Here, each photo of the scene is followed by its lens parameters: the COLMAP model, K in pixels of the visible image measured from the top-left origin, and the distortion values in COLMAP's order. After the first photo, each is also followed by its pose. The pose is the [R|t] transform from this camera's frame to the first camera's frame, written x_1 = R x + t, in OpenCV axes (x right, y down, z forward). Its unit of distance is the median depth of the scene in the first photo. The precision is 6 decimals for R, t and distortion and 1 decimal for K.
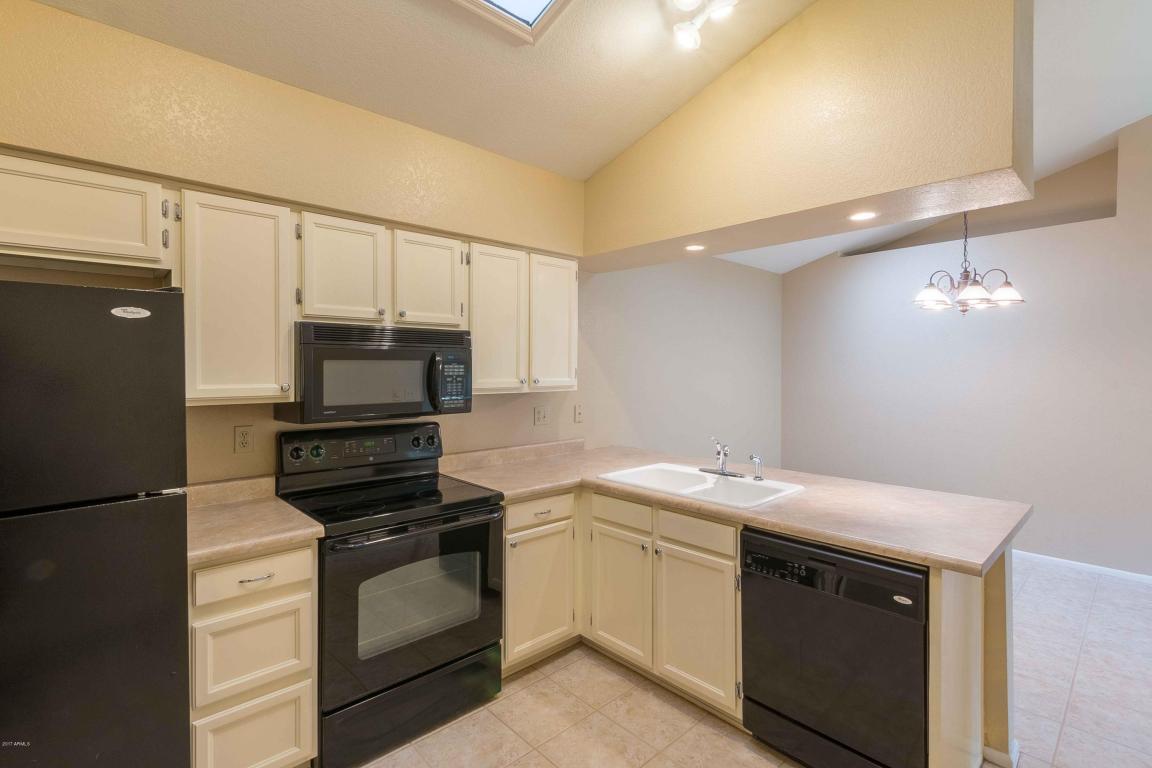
lens RADIAL K [[532.8, 0, 597.7], [0, 532.8, 366.5], [0, 0, 1]] dist [0.001562, 0.000115]
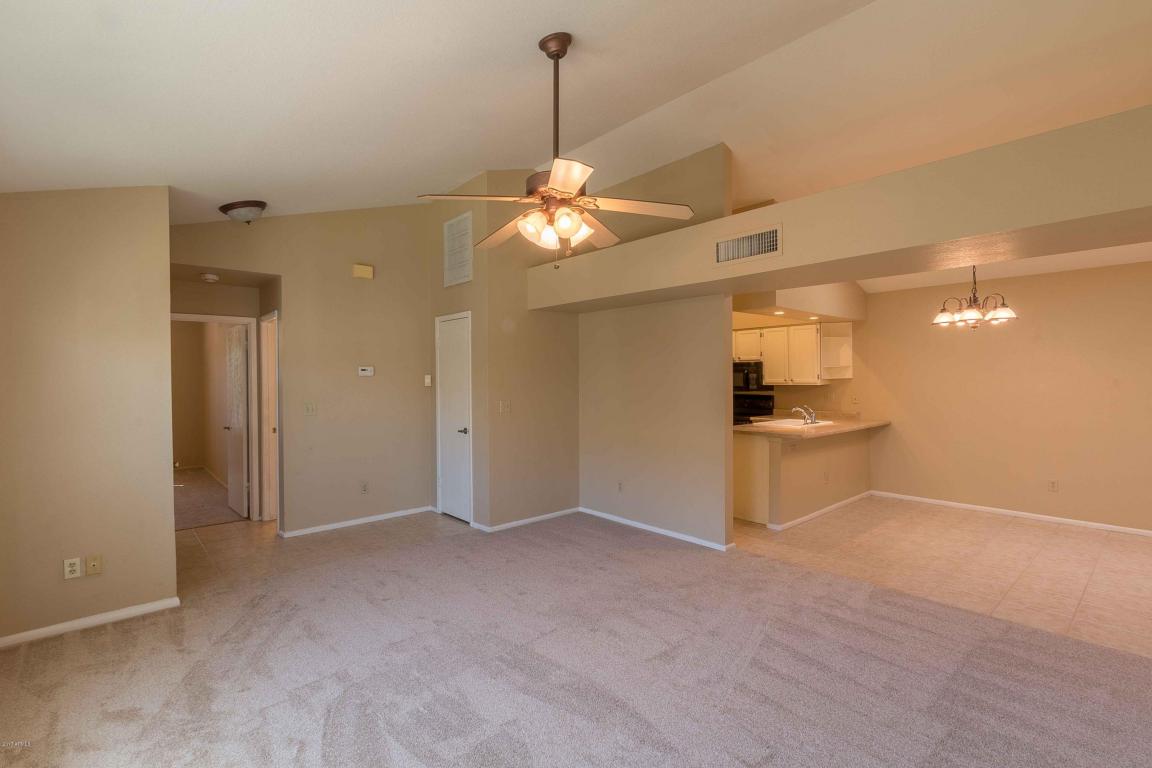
lens RADIAL K [[529.4, 0, 576.0], [0, 529.4, 384.0], [0, 0, 1]] dist [0.003478, 0.000003]
pose [[-0.050465, 0.014583, -0.998619, 2.631112], [0.007553, 0.999870, 0.014220, 0.003804], [0.998697, -0.006825, -0.050569, 0.186070]]
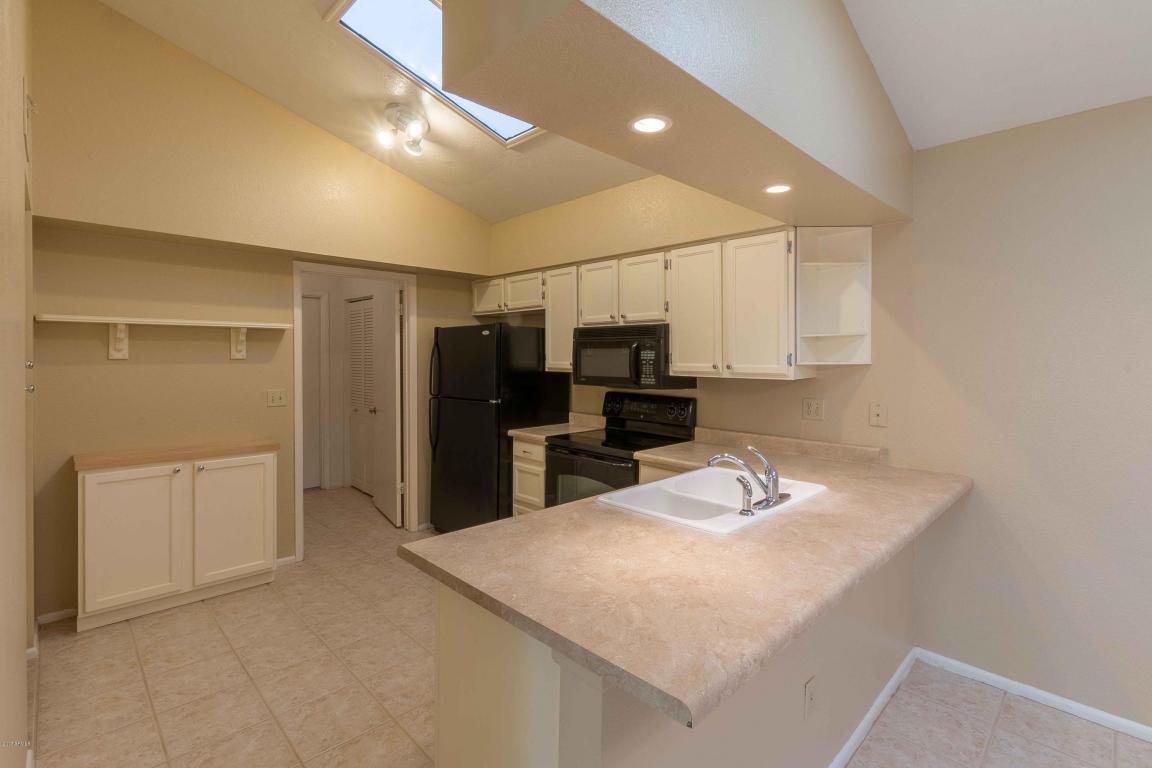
lens RADIAL K [[539.6, 0, 579.2], [0, 539.6, 362.0], [0, 0, 1]] dist [0.004139, 0.000560]
pose [[0.006326, 0.012993, -0.999896, 1.038080], [-0.003679, 0.999909, 0.012970, 0.006837], [0.999973, 0.003596, 0.006373, 0.819334]]
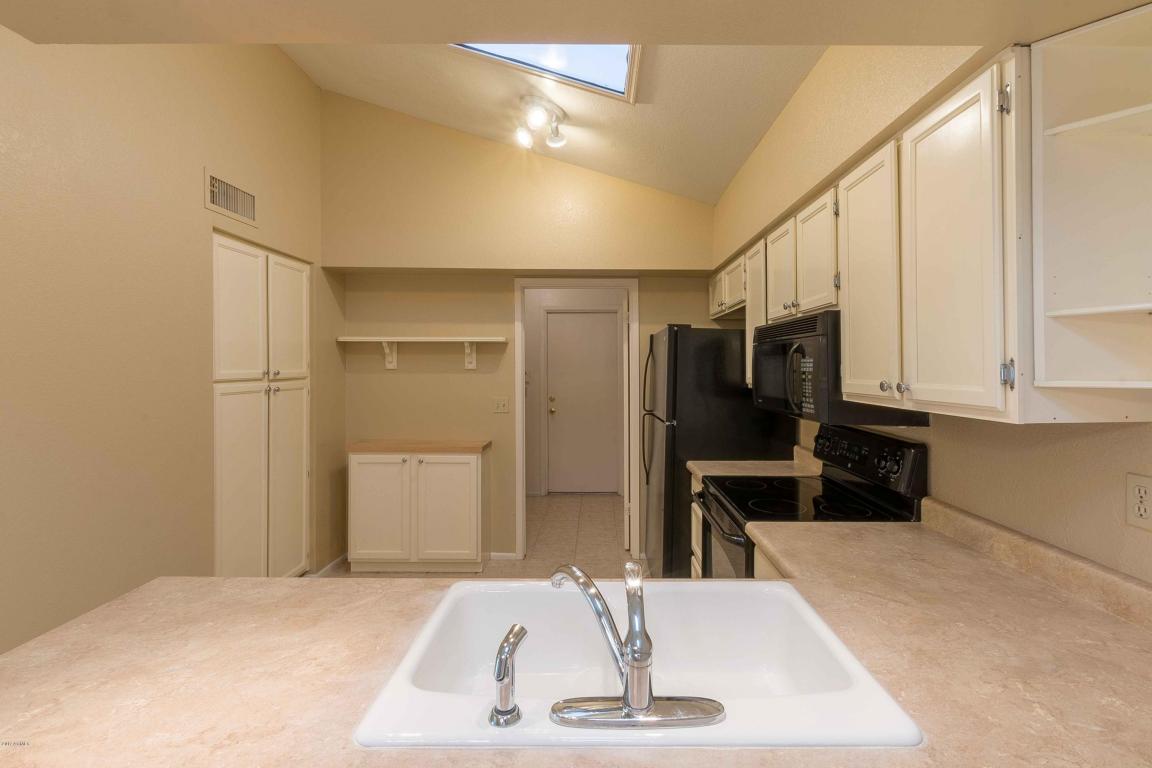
lens RADIAL K [[532.8, 0, 597.7], [0, 532.8, 366.5], [0, 0, 1]] dist [0.001562, 0.000115]
pose [[-0.698263, -0.000148, -0.715841, 0.502482], [-0.002104, 0.999996, 0.001846, 0.008099], [0.715838, 0.002795, -0.698261, 1.318520]]
